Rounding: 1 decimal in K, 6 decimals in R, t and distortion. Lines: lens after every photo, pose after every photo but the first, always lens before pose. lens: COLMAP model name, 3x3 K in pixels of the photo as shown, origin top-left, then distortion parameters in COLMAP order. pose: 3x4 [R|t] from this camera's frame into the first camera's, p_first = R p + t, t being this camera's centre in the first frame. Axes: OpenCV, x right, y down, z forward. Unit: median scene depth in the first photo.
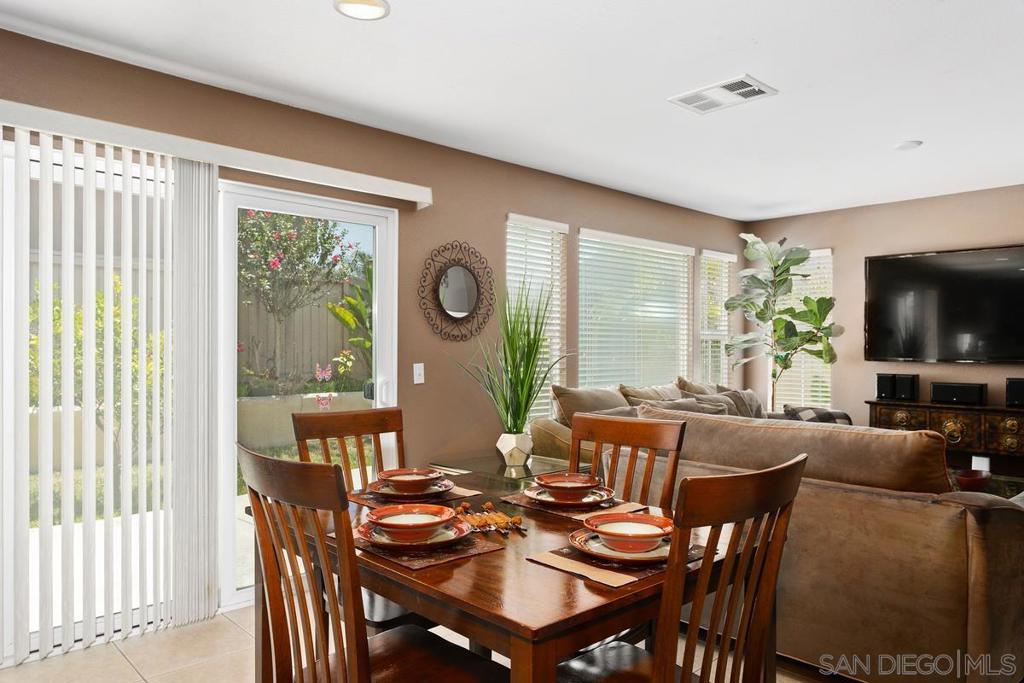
lens RADIAL K [[691.6, 0, 513.0], [0, 691.6, 341.4], [0, 0, 1]] dist [0.007086, 0.004645]
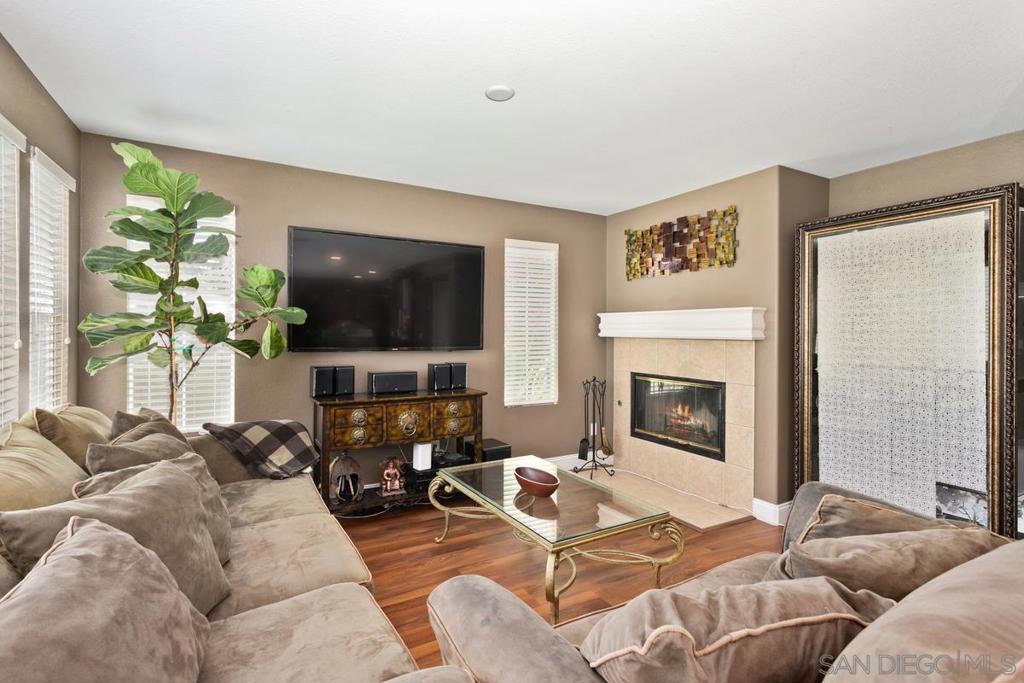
lens RADIAL K [[486.7, 0, 505.2], [0, 486.7, 339.0], [0, 0, 1]] dist [-0.002656, 0.001815]
pose [[0.261105, -0.019296, 0.965118, 0.021007], [-0.011267, 0.999671, 0.023035, -0.004570], [-0.965245, -0.016889, 0.260801, 0.682018]]
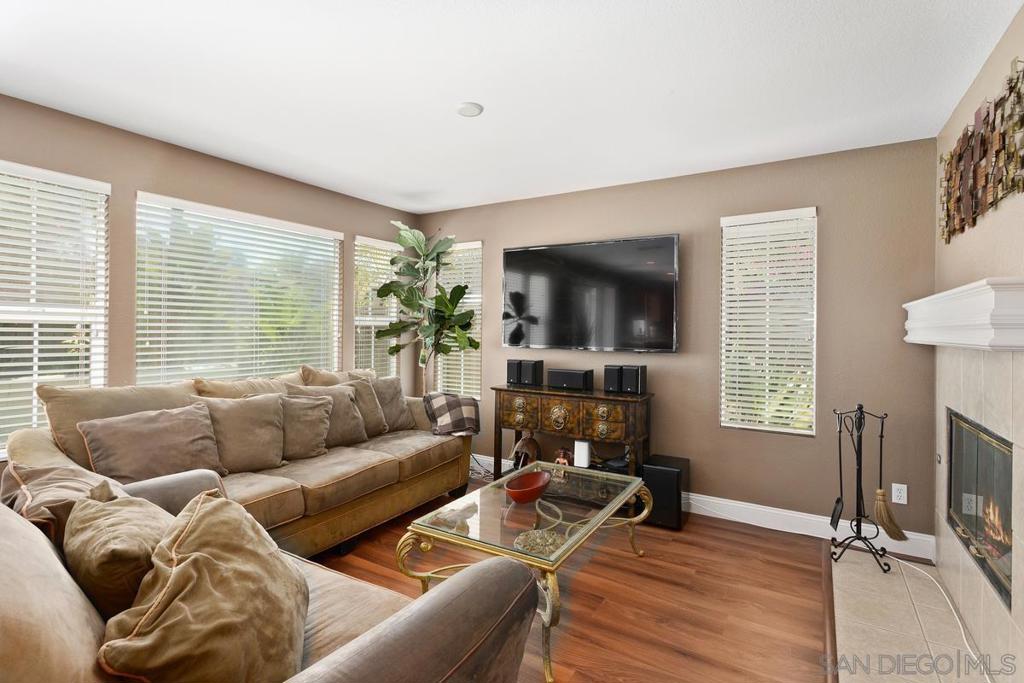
lens RADIAL K [[486.7, 0, 507.2], [0, 486.7, 336.6], [0, 0, 1]] dist [-0.002656, 0.001815]
pose [[0.970534, 0.000949, 0.240960, 0.379224], [-0.006860, 0.999696, 0.023695, -0.006244], [-0.240865, -0.024650, 0.970246, 0.317369]]
